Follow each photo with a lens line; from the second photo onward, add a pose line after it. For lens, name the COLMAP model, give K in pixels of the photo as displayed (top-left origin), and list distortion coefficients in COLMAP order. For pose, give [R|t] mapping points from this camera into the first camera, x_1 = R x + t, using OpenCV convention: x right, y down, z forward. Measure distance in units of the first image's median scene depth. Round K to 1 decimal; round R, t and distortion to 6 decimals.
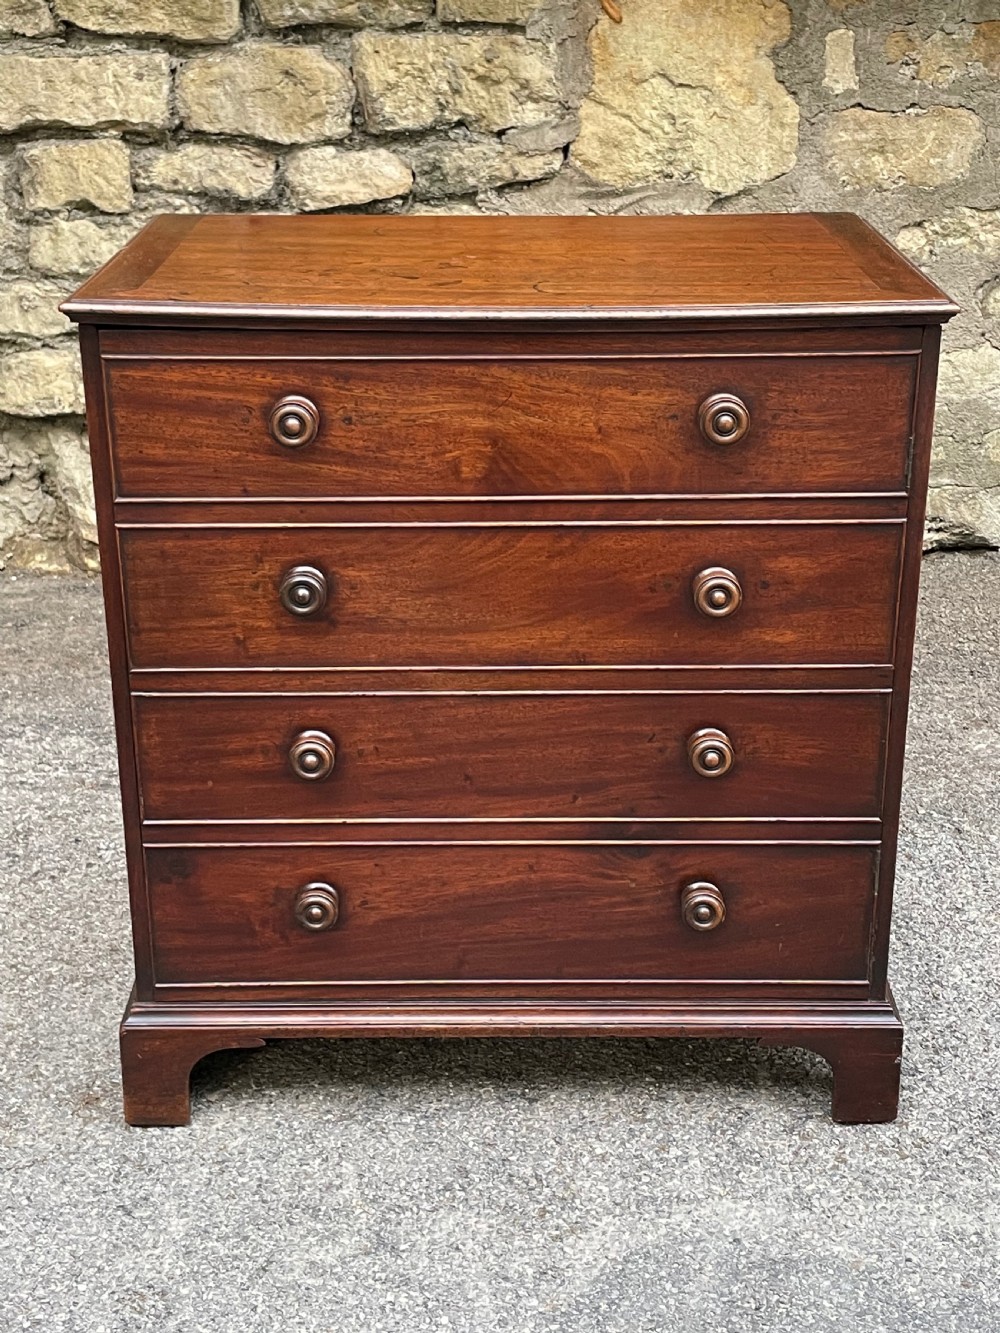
lens RADIAL K [[1920.6, 0, 502.6], [0, 1920.6, 665.1], [0, 0, 1]] dist [0.121522, -0.283056]
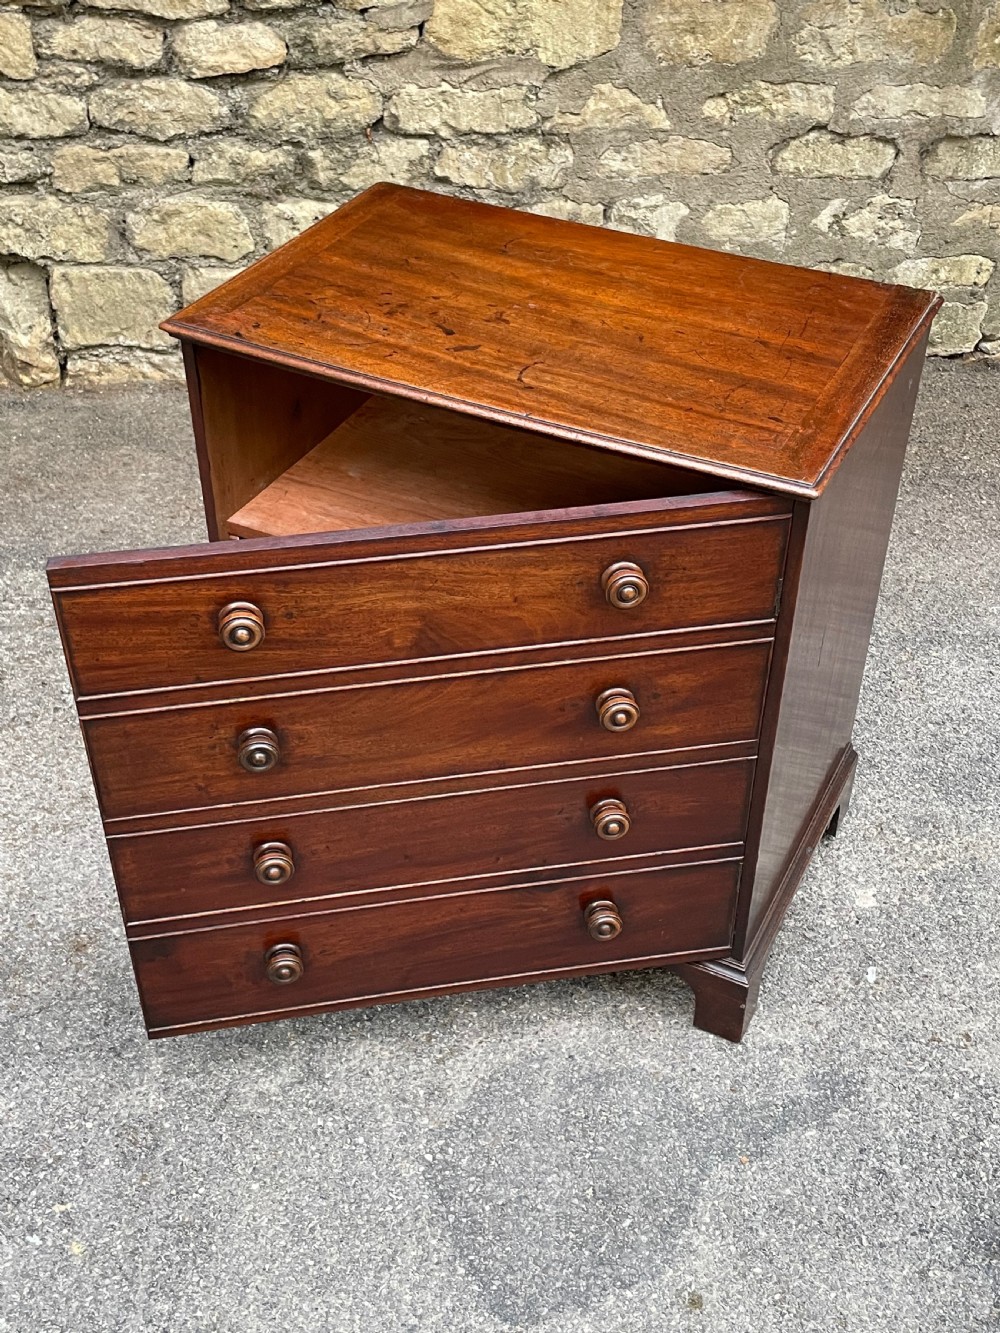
lens RADIAL K [[1543.0, 0, 506.0], [0, 1543.0, 662.7], [0, 0, 1]] dist [0.082665, -0.125961]
pose [[0.995969, -0.027993, 0.085220, -0.009153], [0.004293, 0.963844, 0.266431, -0.216770], [-0.089597, -0.264991, 0.960079, 0.016891]]
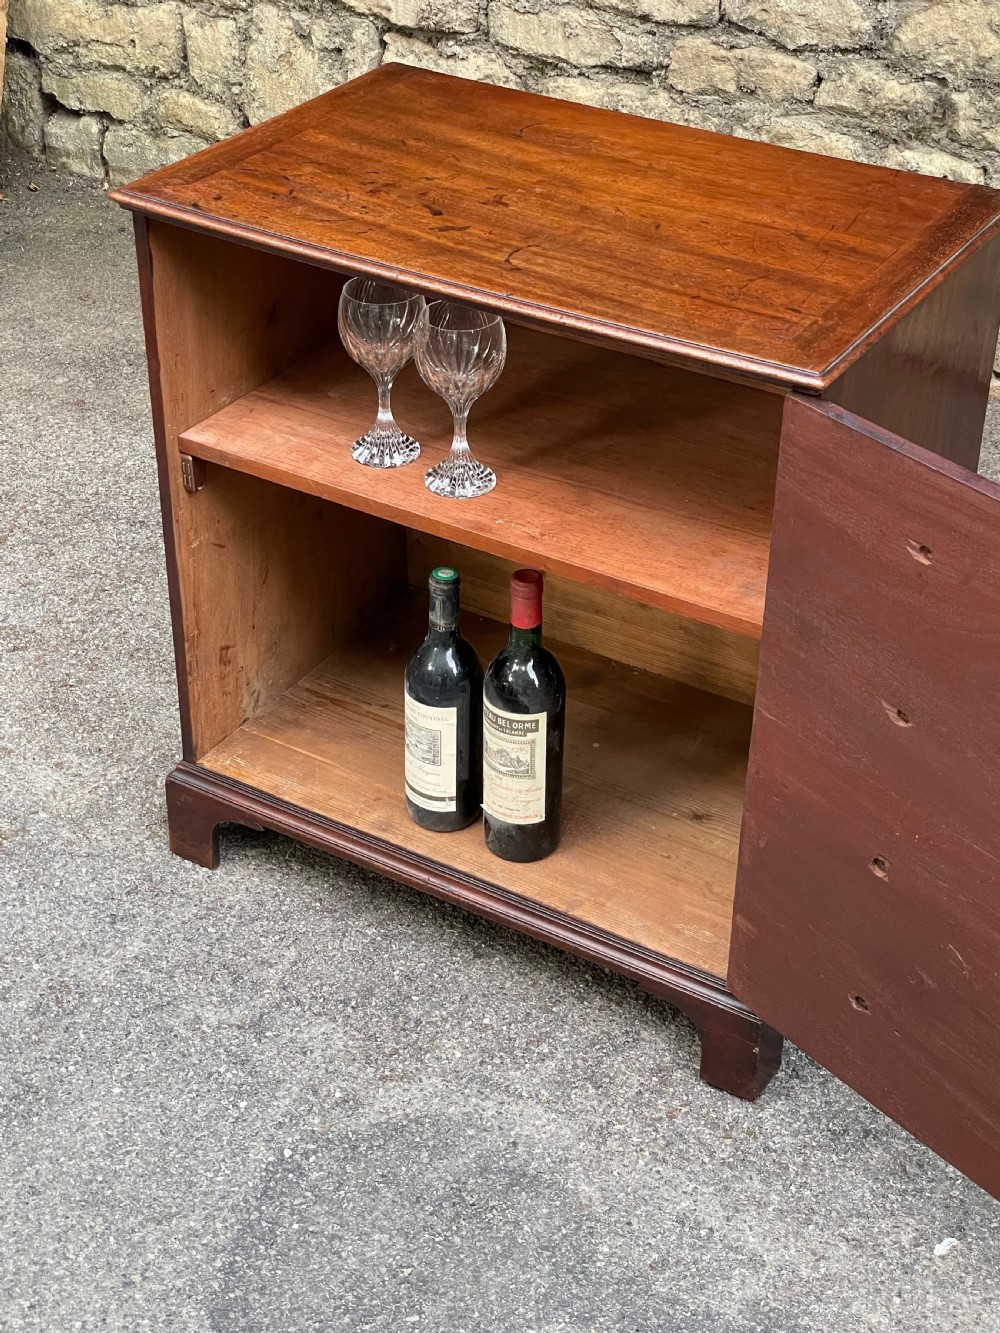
lens RADIAL K [[2090.7, 0, 494.3], [0, 2090.7, 667.8], [0, 0, 1]] dist [0.164436, -0.562536]
pose [[0.846973, 0.303386, -0.436570, 0.448392], [-0.210404, 0.945423, 0.248807, -0.207045], [0.488228, -0.118877, 0.864582, -0.007691]]
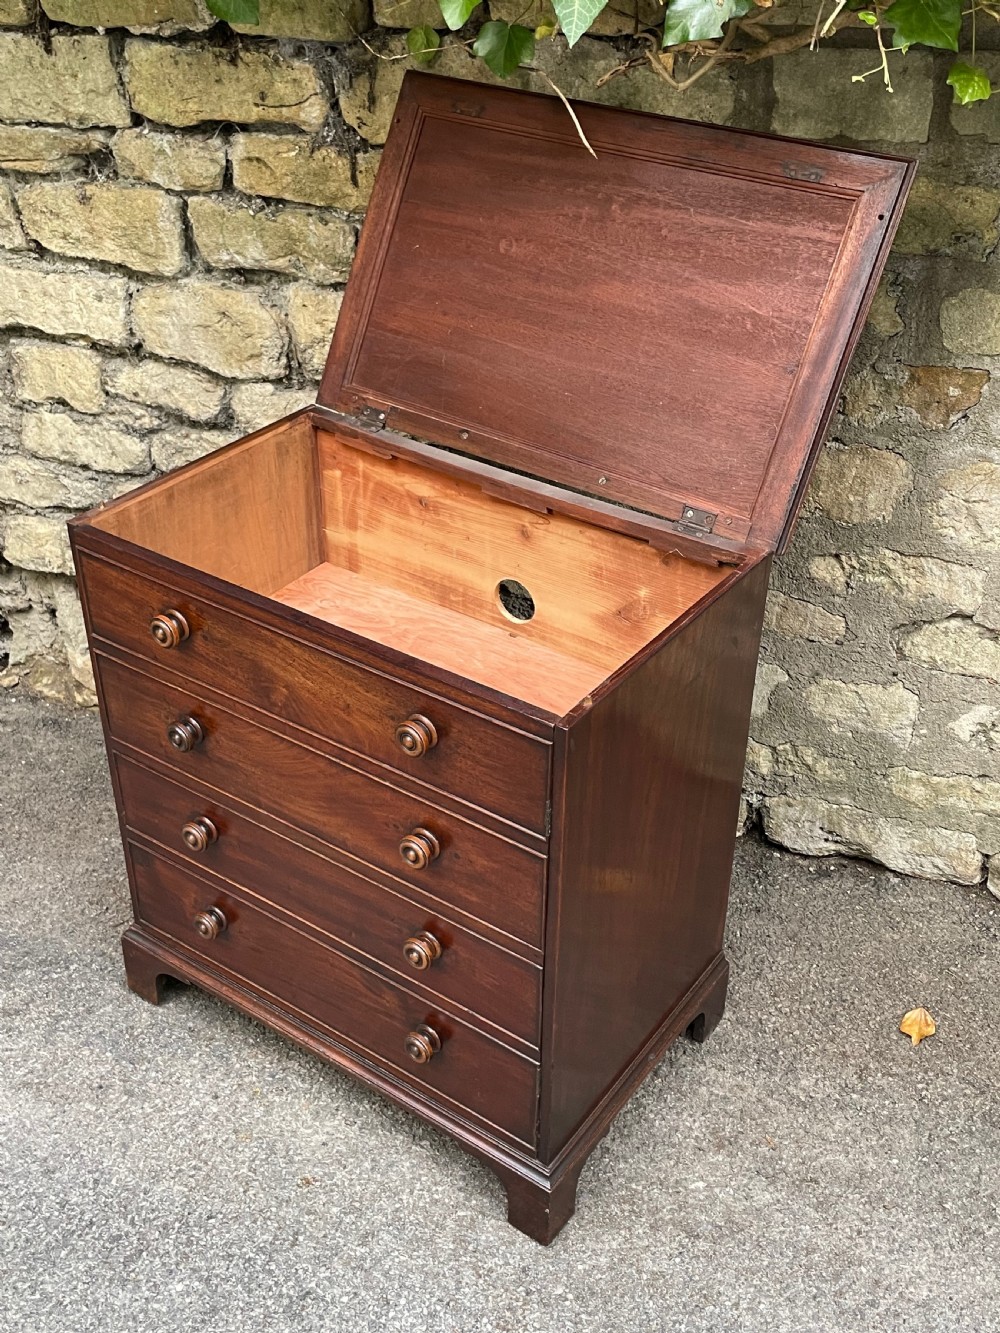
lens RADIAL K [[1447.7, 0, 503.6], [0, 1447.7, 668.5], [0, 0, 1]] dist [0.093973, -0.160334]
pose [[0.944685, 0.194672, -0.263955, 0.380521], [-0.153615, 0.973688, 0.168330, -0.393175], [0.289779, -0.118471, 0.949733, 0.415918]]
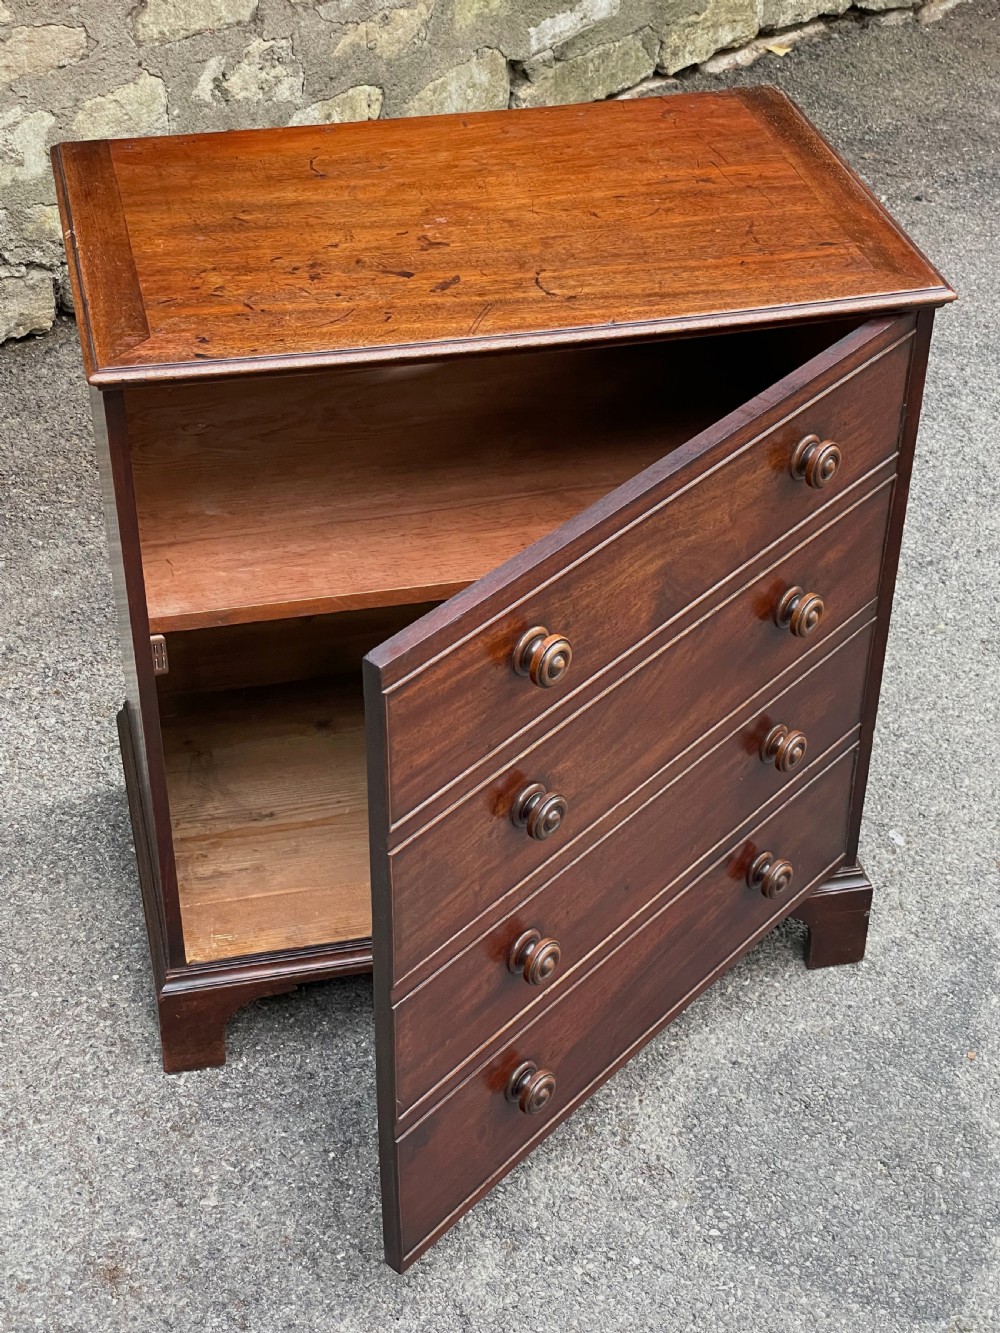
lens RADIAL K [[2171.3, 0, 478.9], [0, 2171.3, 666.7], [0, 0, 1]] dist [0.129059, -0.406627]
pose [[0.723825, -0.392135, 0.567721, -0.512802], [0.247857, 0.915656, 0.316451, -0.296796], [-0.643929, -0.088342, 0.759968, 0.109840]]
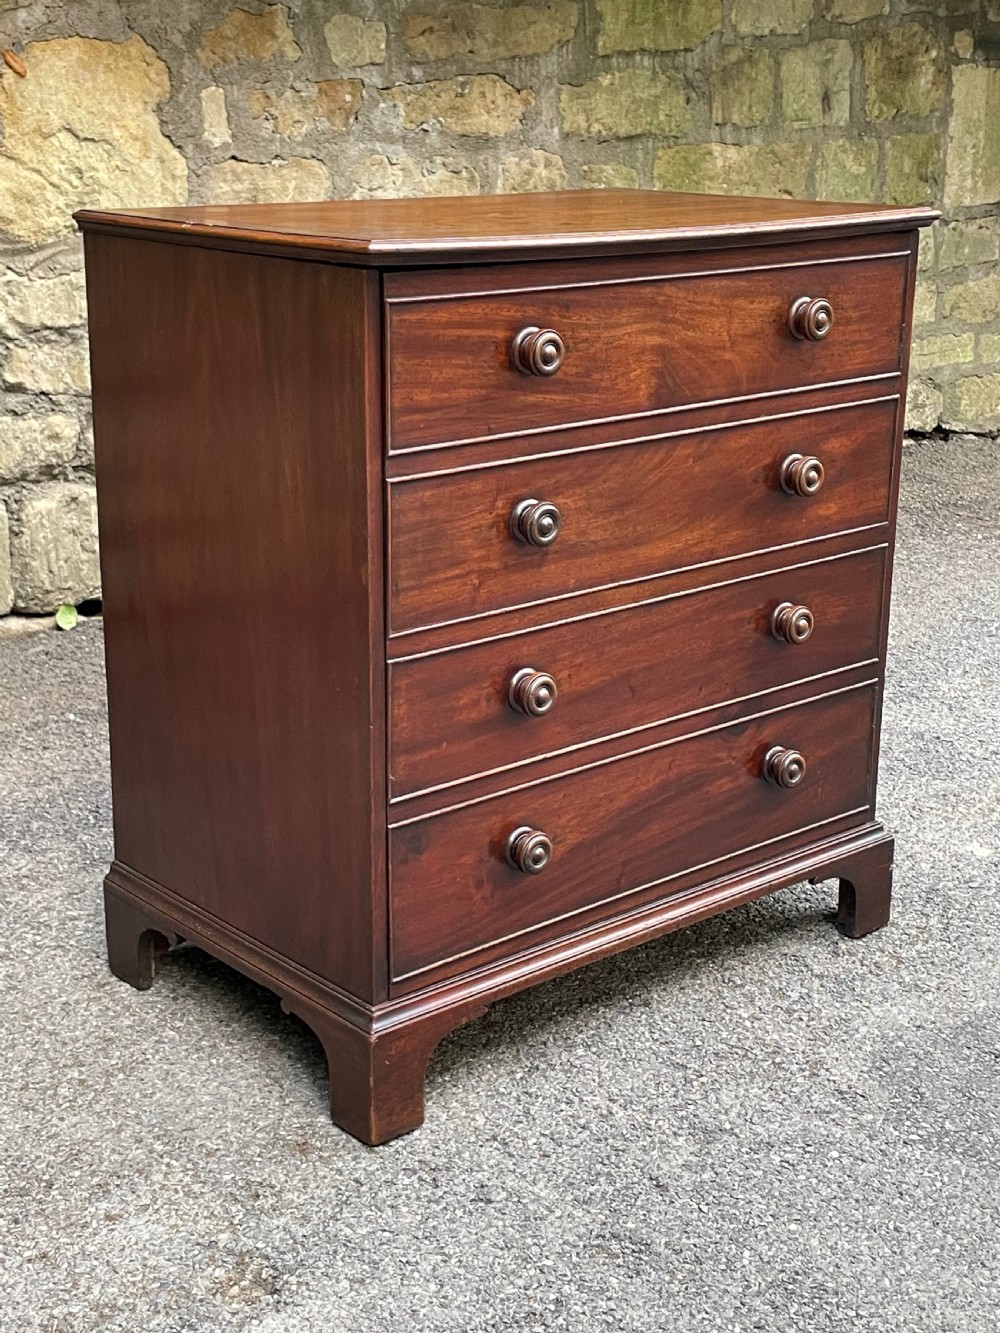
lens RADIAL K [[1921.6, 0, 478.9], [0, 1921.6, 660.7], [0, 0, 1]] dist [0.139857, -0.379989]
pose [[0.759150, -0.181276, 0.625164, -0.615592], [0.235827, 0.971784, -0.004586, 0.023808], [-0.606694, 0.150912, 0.780480, 0.184562]]
